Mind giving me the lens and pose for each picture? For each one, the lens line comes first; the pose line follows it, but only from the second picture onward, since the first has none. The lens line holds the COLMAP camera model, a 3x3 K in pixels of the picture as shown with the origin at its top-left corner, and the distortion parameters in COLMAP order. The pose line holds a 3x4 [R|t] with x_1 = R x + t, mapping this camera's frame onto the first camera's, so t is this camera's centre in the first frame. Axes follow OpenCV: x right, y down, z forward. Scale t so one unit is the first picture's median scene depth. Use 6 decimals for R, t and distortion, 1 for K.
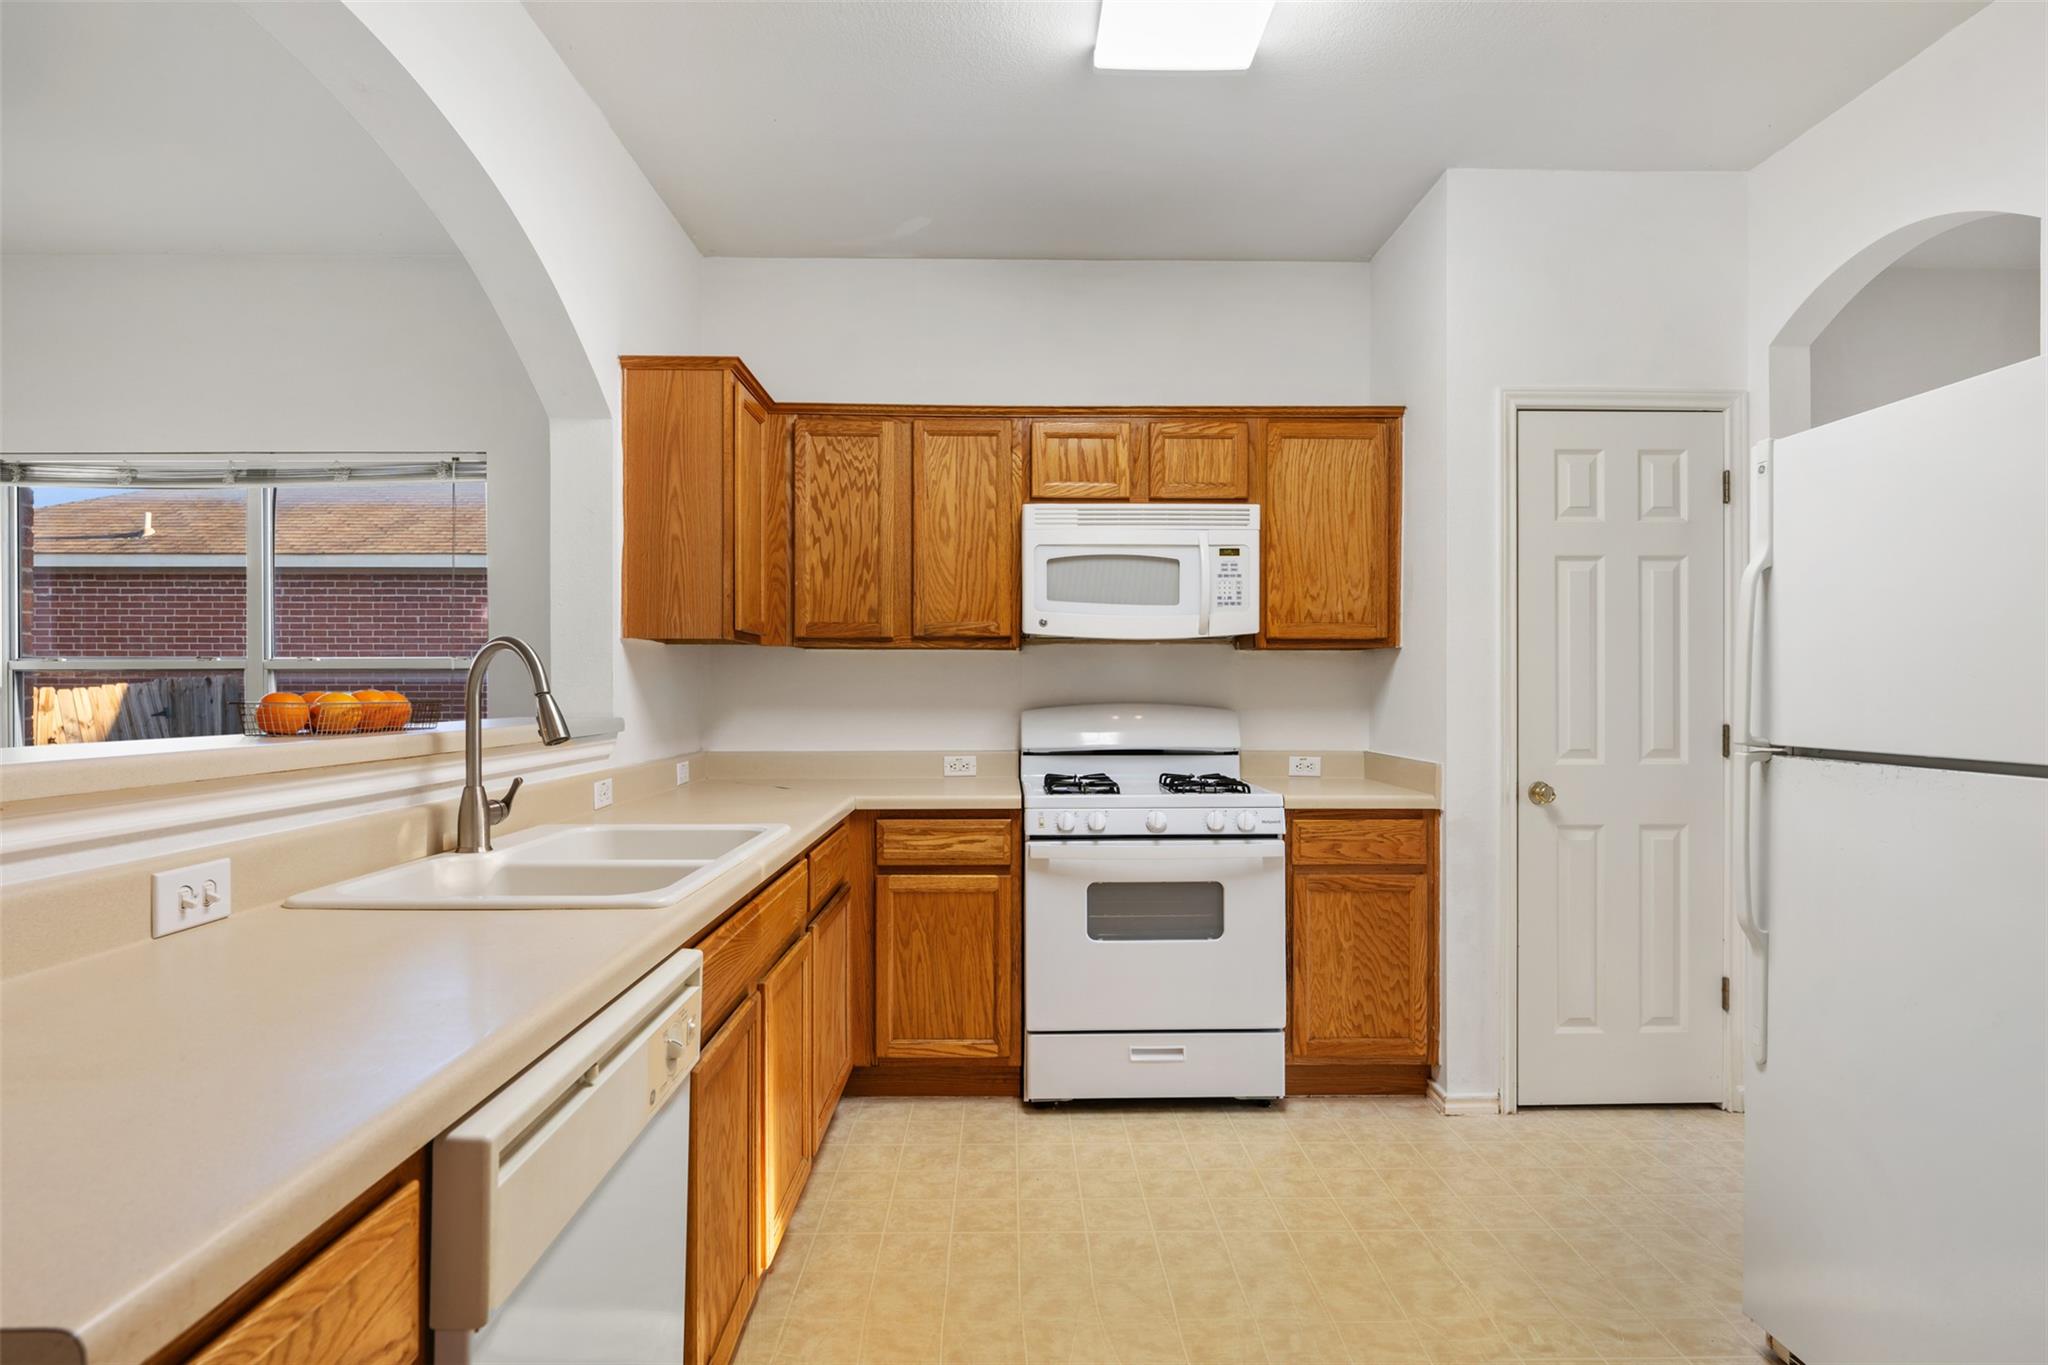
lens RADIAL K [[1032.7, 0, 1028.1], [0, 1032.7, 690.3], [0, 0, 1]] dist [-0.001046, -0.002228]
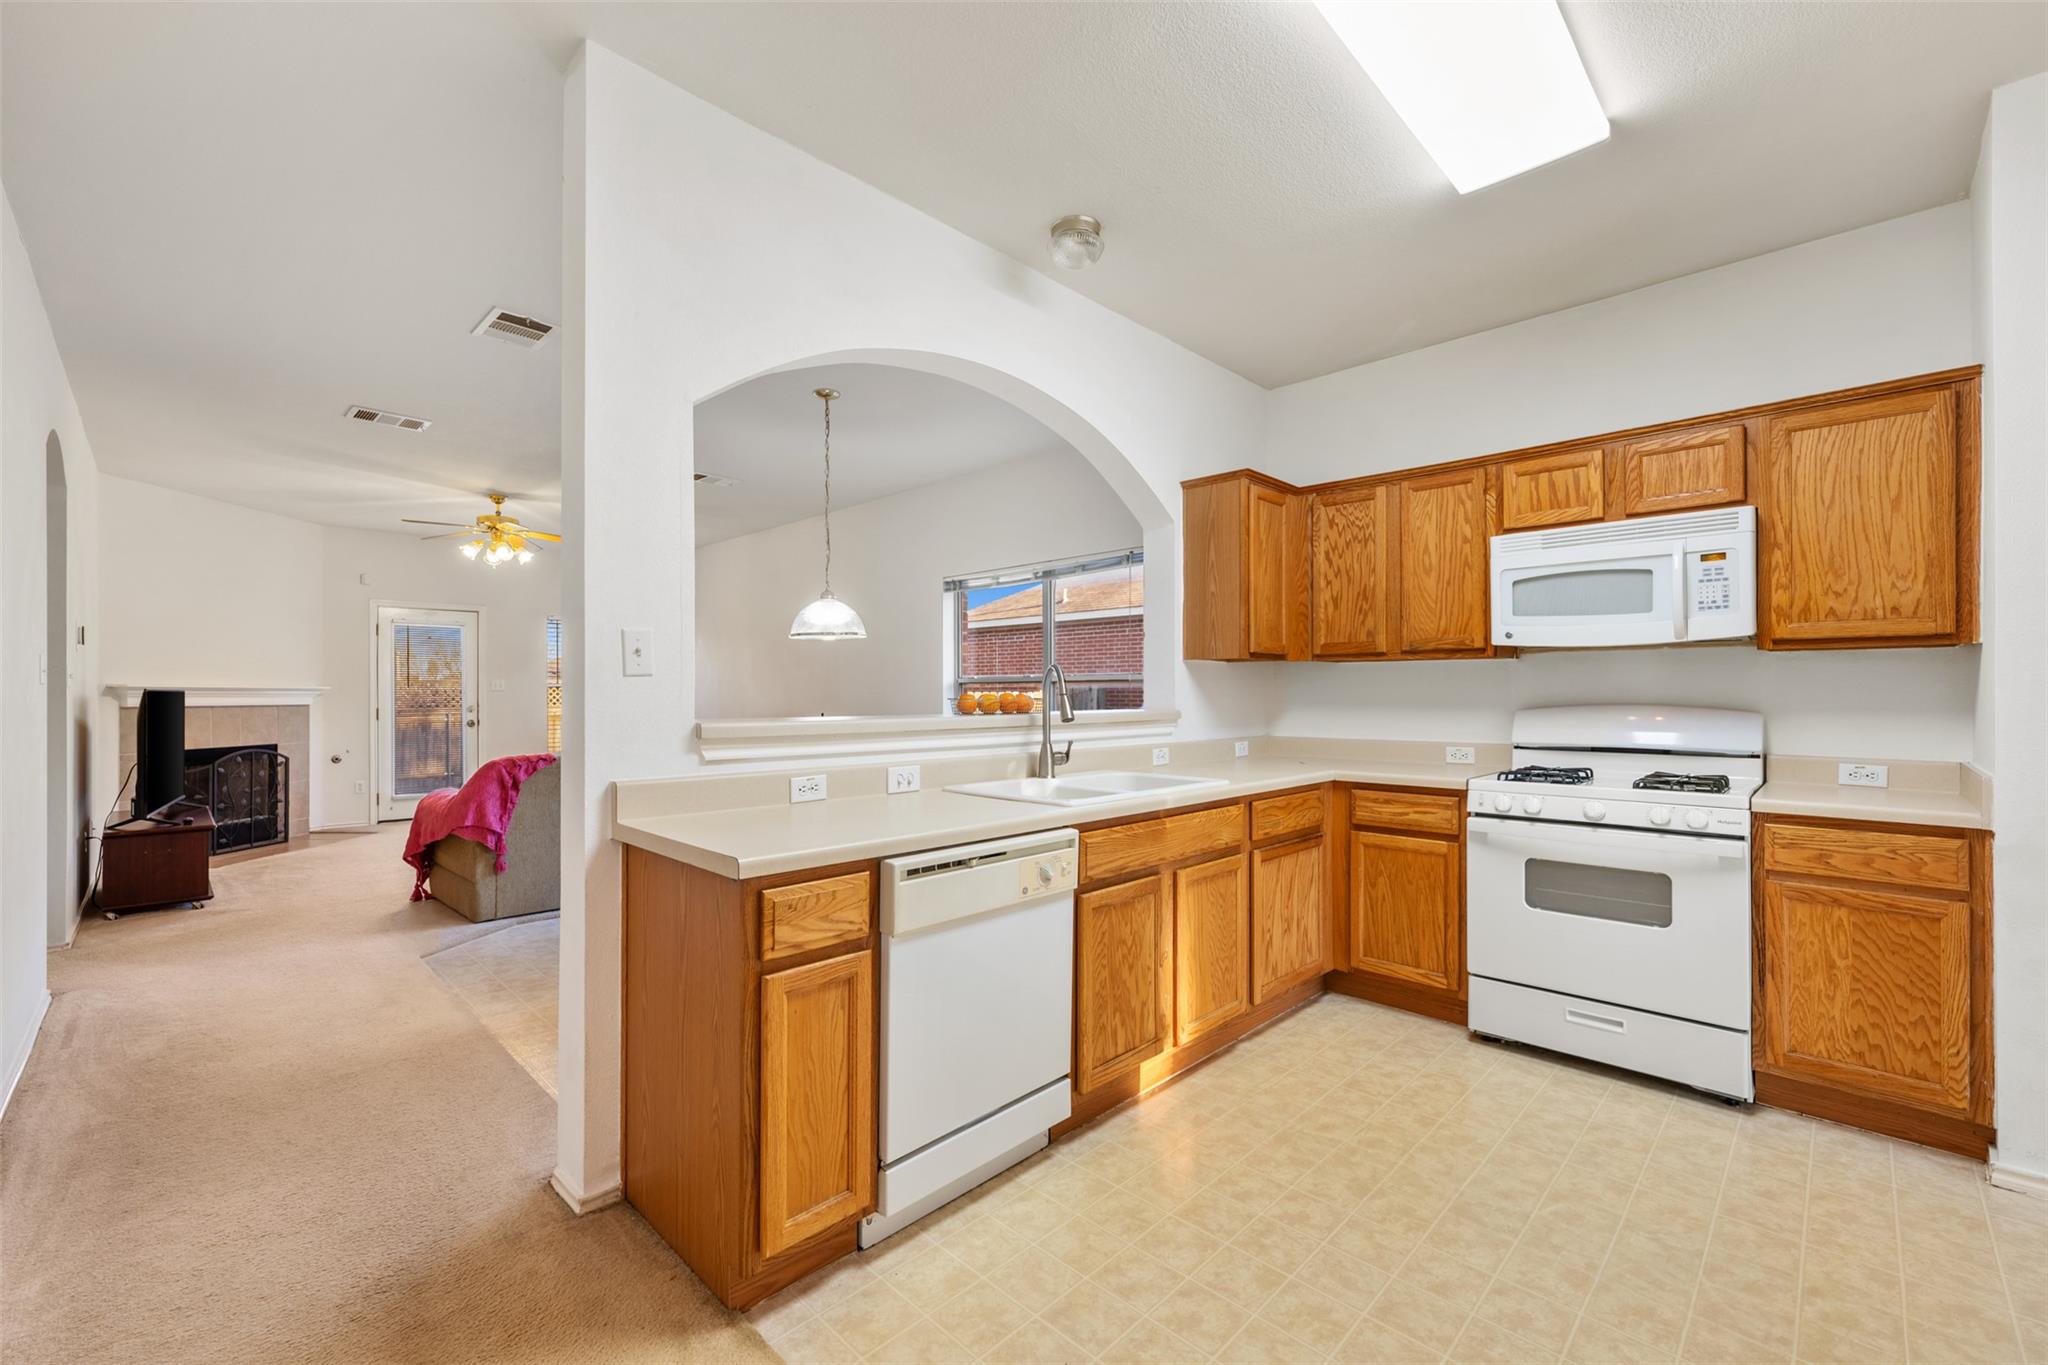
lens RADIAL K [[838.5, 0, 1026.7], [0, 838.5, 688.8], [0, 0, 1]] dist [-0.003509, -0.000012]
pose [[0.701847, -0.003873, -0.712317, 0.327155], [-0.000248, 0.999984, -0.005682, 0.000965], [0.712327, 0.004165, 0.701835, -0.064261]]
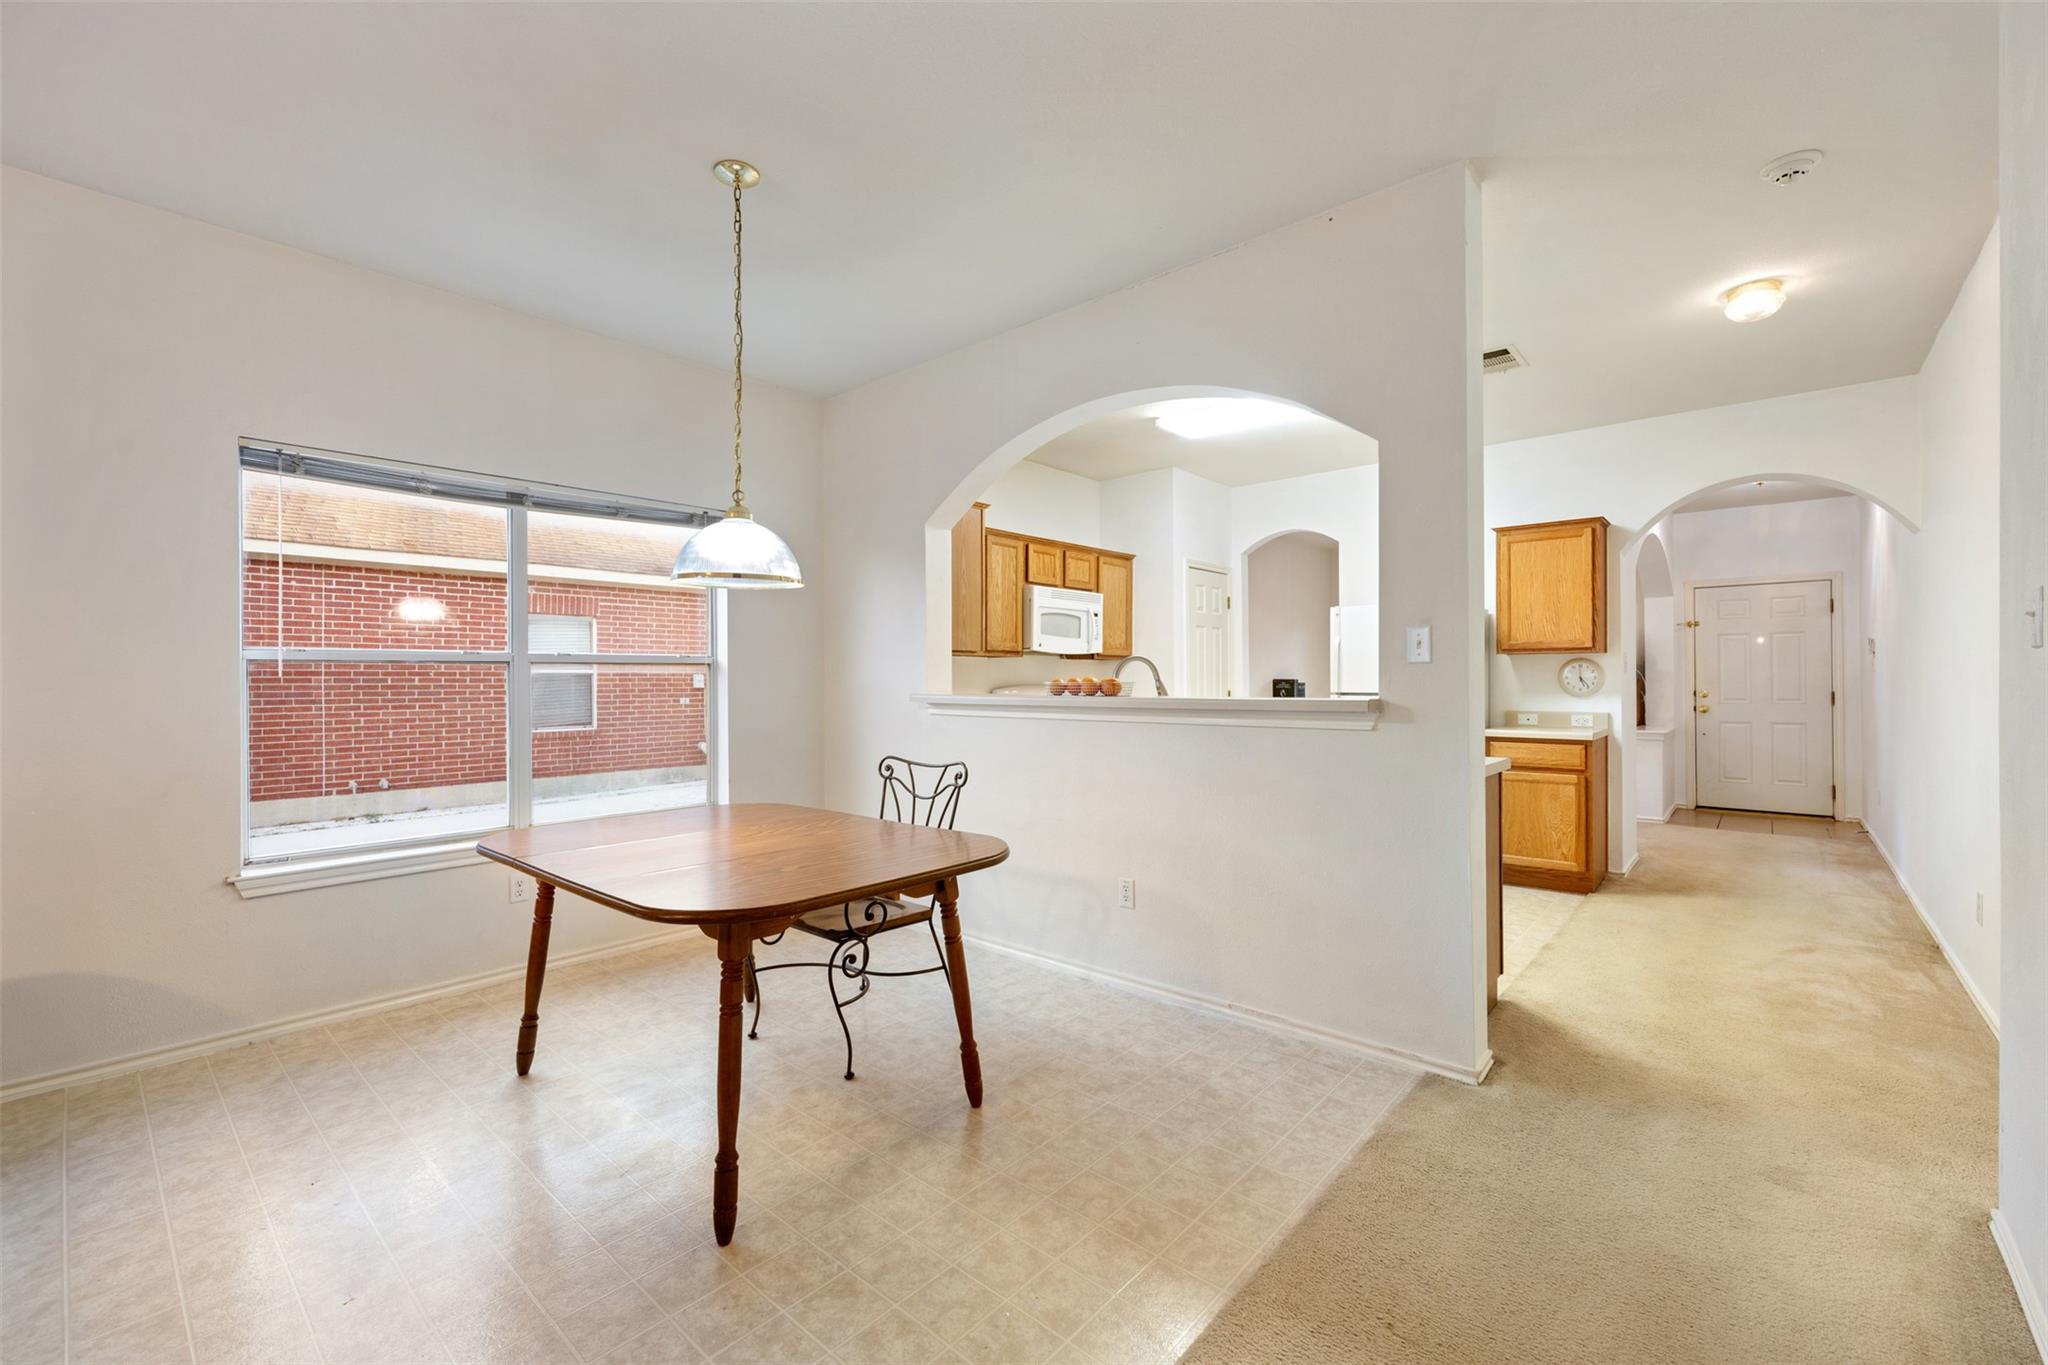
lens RADIAL K [[838.5, 0, 1026.0], [0, 838.5, 670.9], [0, 0, 1]] dist [-0.003509, -0.000012]
pose [[0.675331, 0.005425, 0.737495, -1.287149], [0.004094, 0.999930, -0.011104, 0.003401], [-0.737503, 0.010518, 0.675262, -0.090674]]
